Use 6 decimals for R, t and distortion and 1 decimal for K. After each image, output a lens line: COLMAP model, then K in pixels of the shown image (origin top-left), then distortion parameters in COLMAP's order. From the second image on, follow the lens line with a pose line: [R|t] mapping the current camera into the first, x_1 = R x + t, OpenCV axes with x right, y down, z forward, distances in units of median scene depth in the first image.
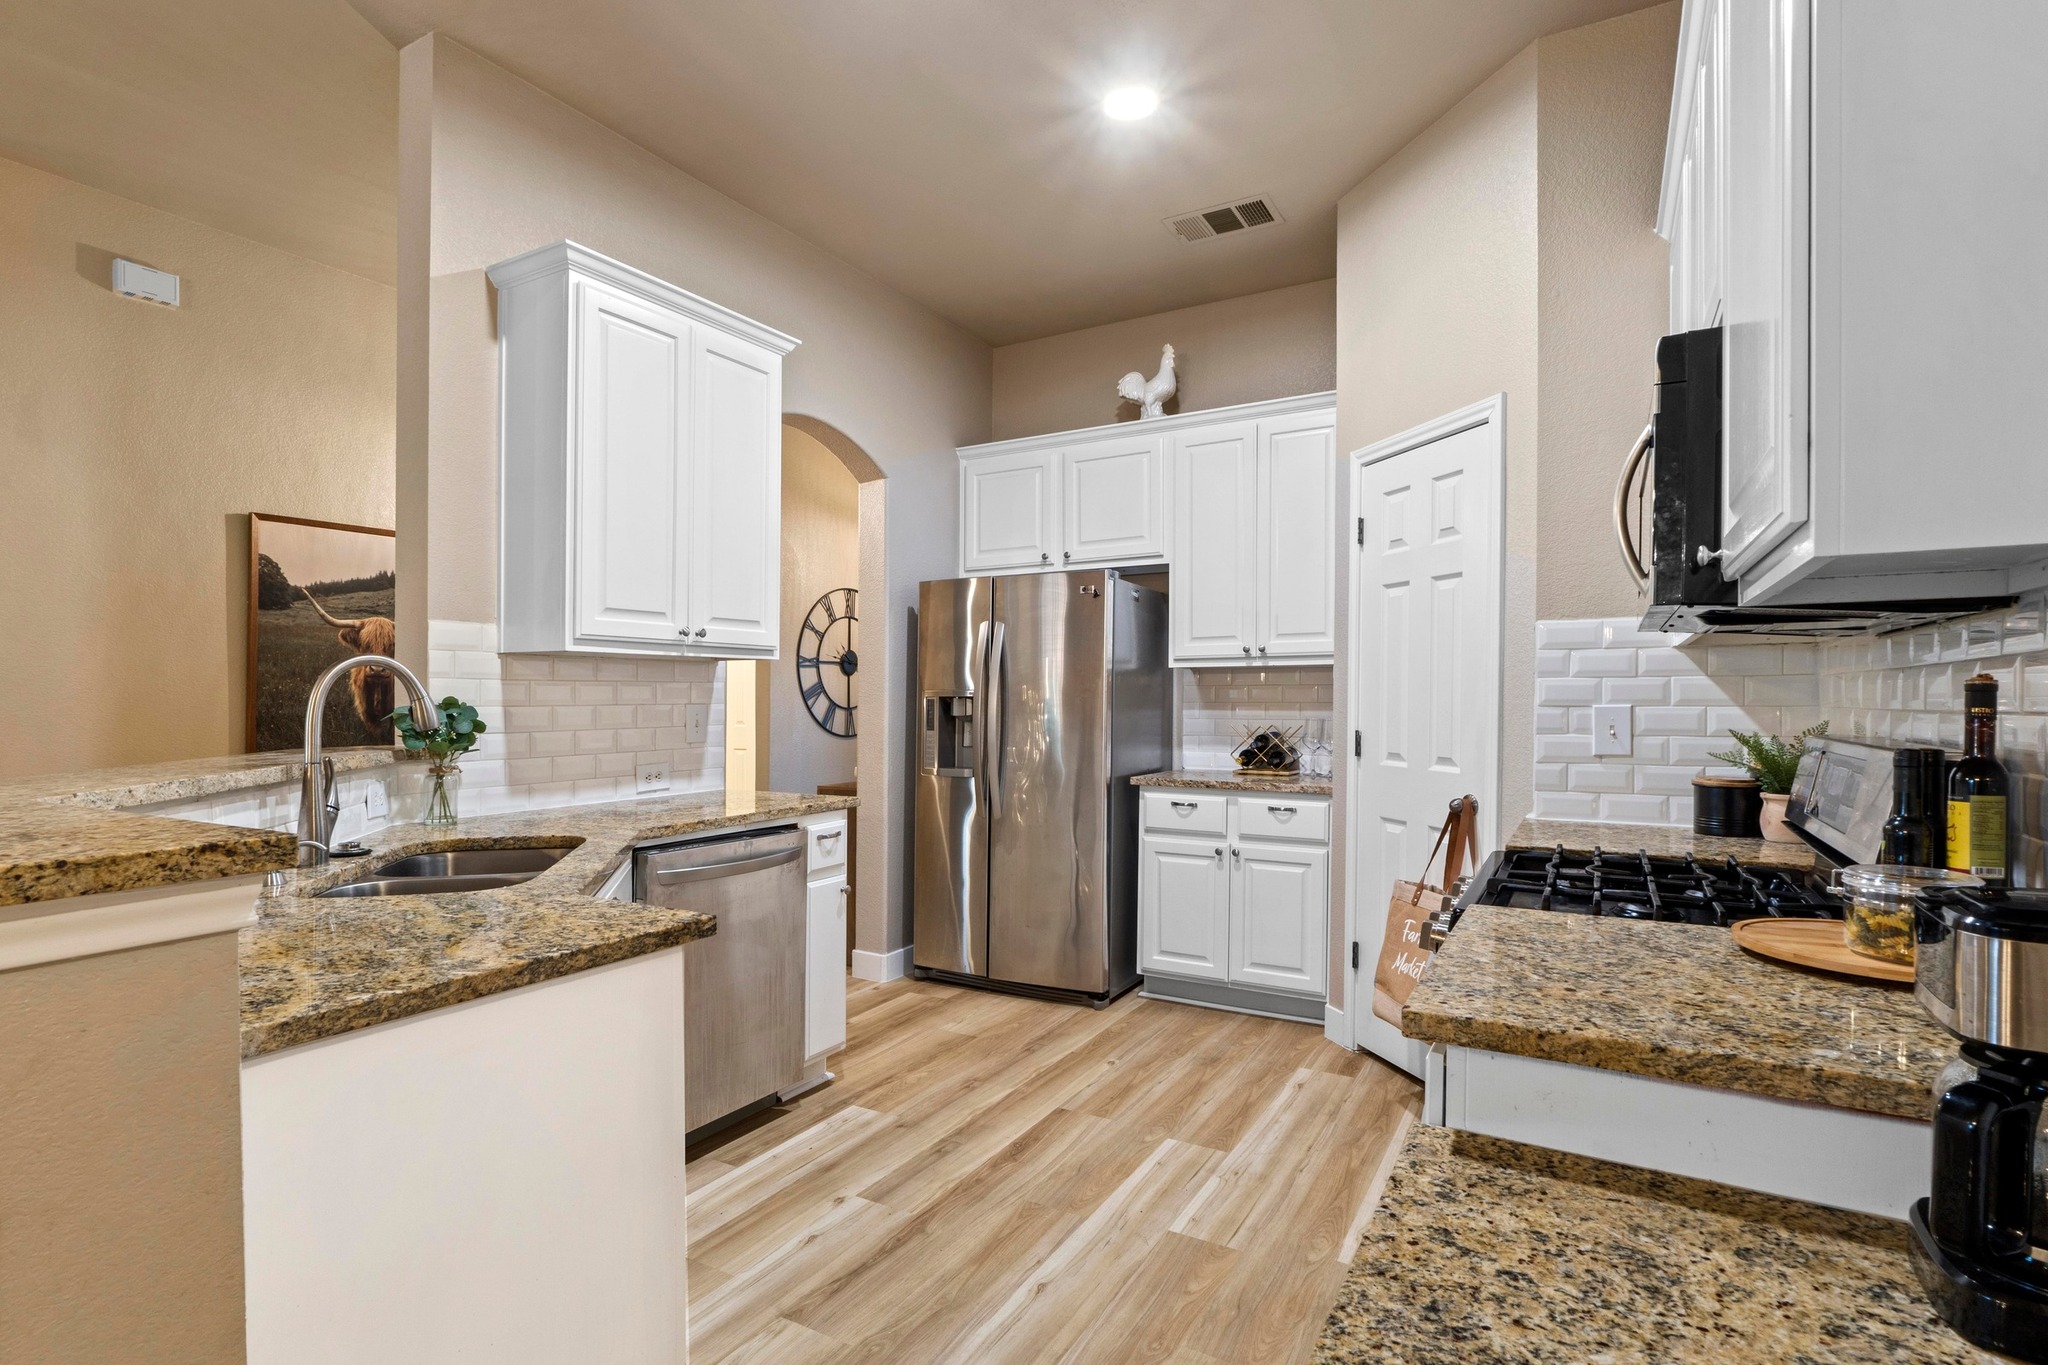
lens RADIAL K [[1023.5, 0, 994.7], [0, 1023.5, 713.5], [0, 0, 1]] dist [-0.005550, -0.000872]
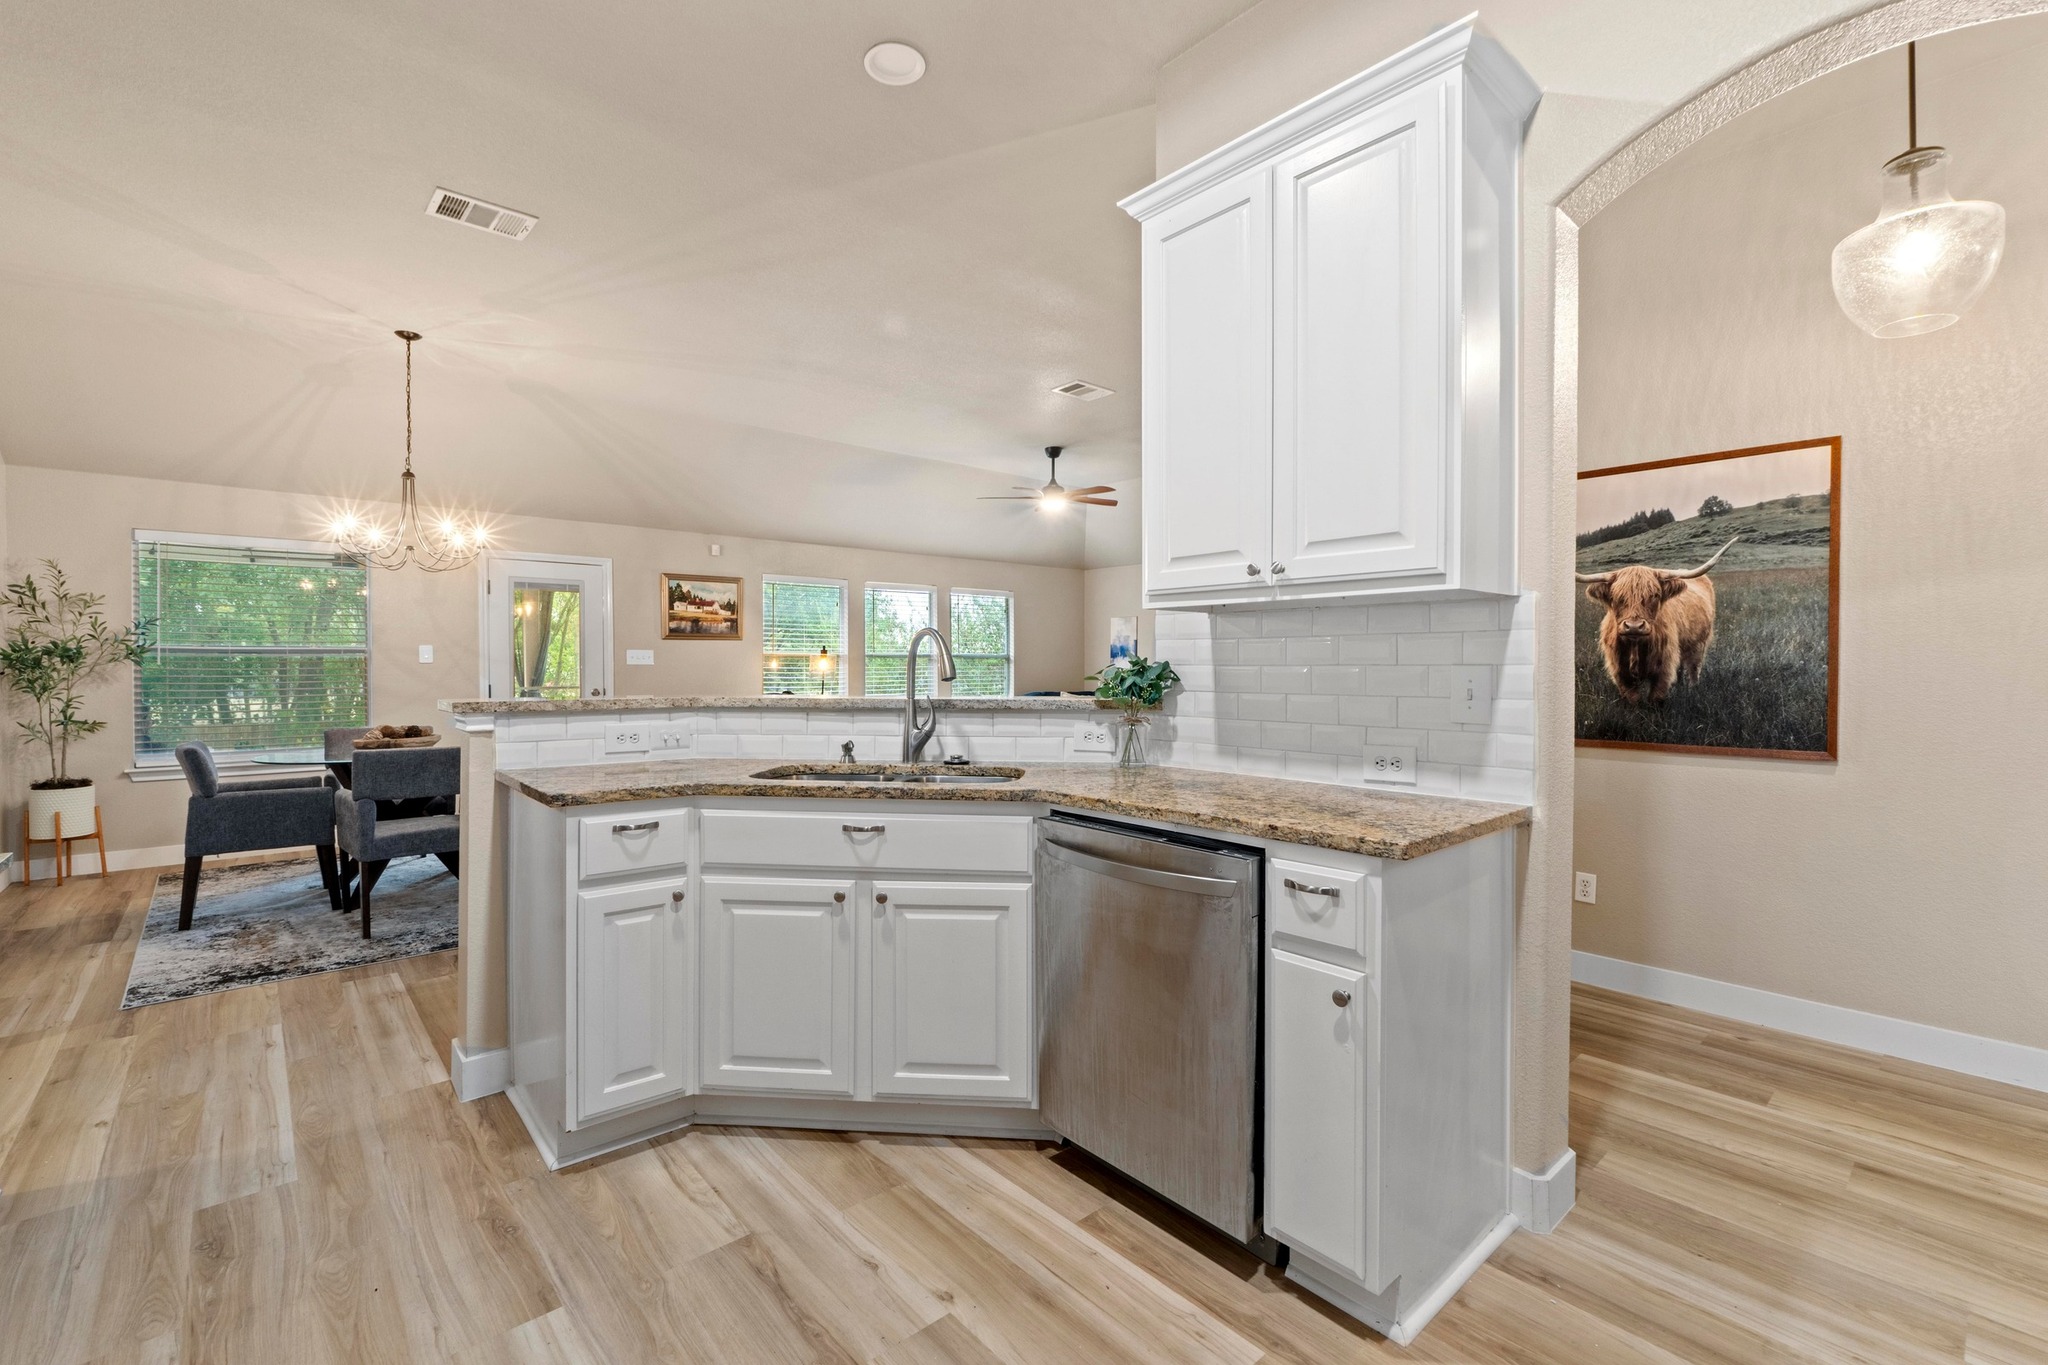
lens RADIAL K [[886.2, 0, 1016.3], [0, 886.2, 667.3], [0, 0, 1]] dist [-0.003247, -0.001425]
pose [[-0.315437, 0.004896, -0.948934, 0.333908], [-0.016145, 0.999814, 0.010526, -0.008977], [0.948809, 0.018641, -0.315299, 0.891722]]
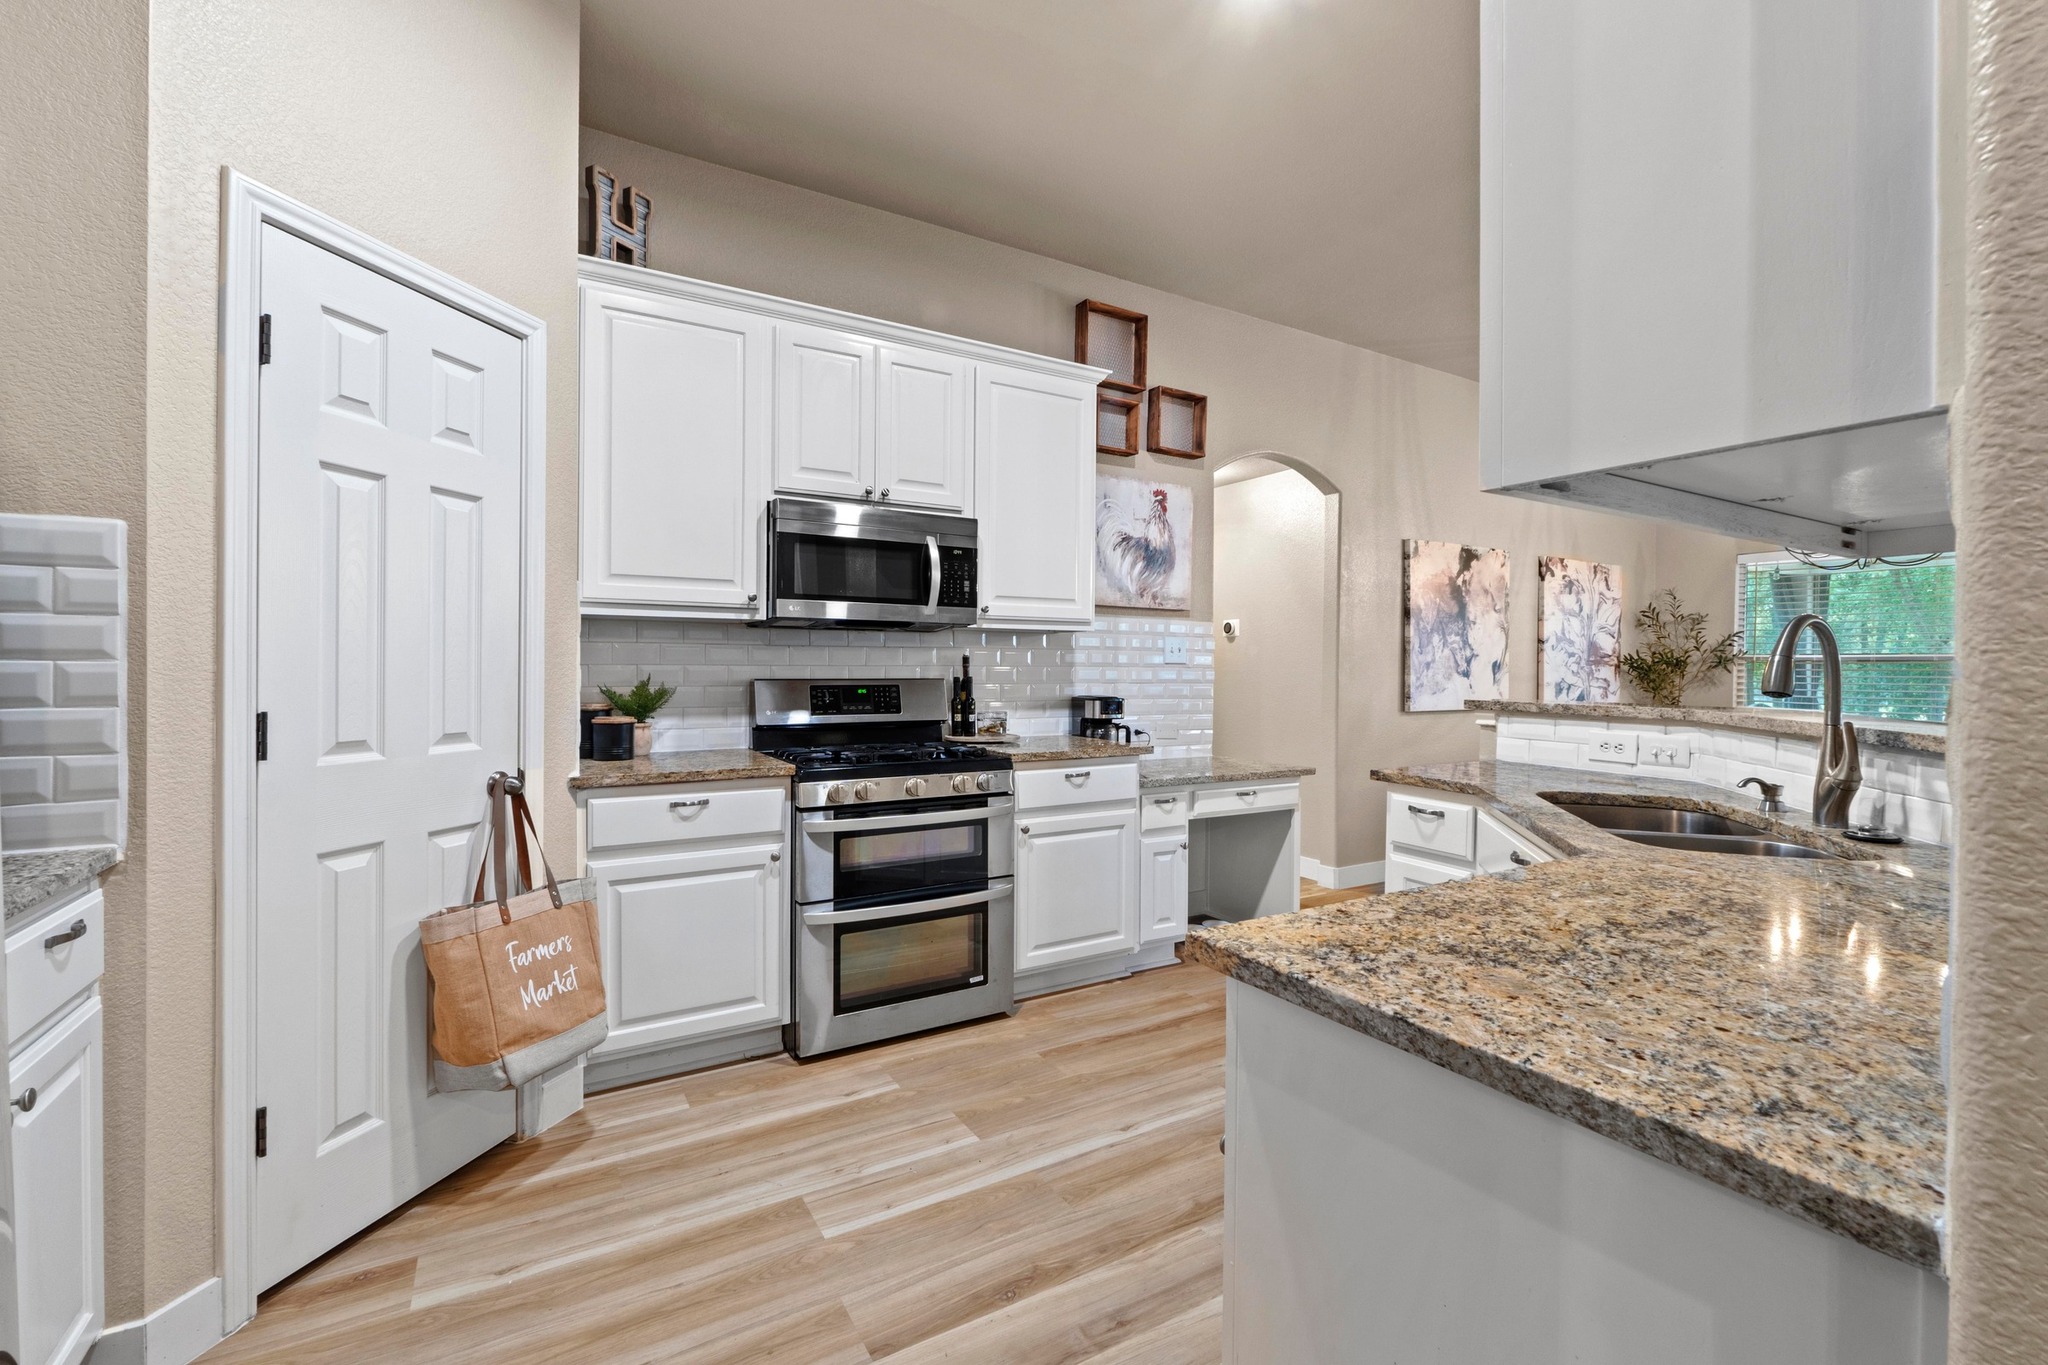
lens RADIAL K [[886.2, 0, 1039.0], [0, 886.2, 665.9], [0, 0, 1]] dist [-0.003247, -0.001425]
pose [[-0.881747, -0.006013, 0.471685, -0.224255], [0.001663, 0.999873, 0.015855, -0.014718], [-0.471720, 0.014765, -0.881625, 1.215815]]
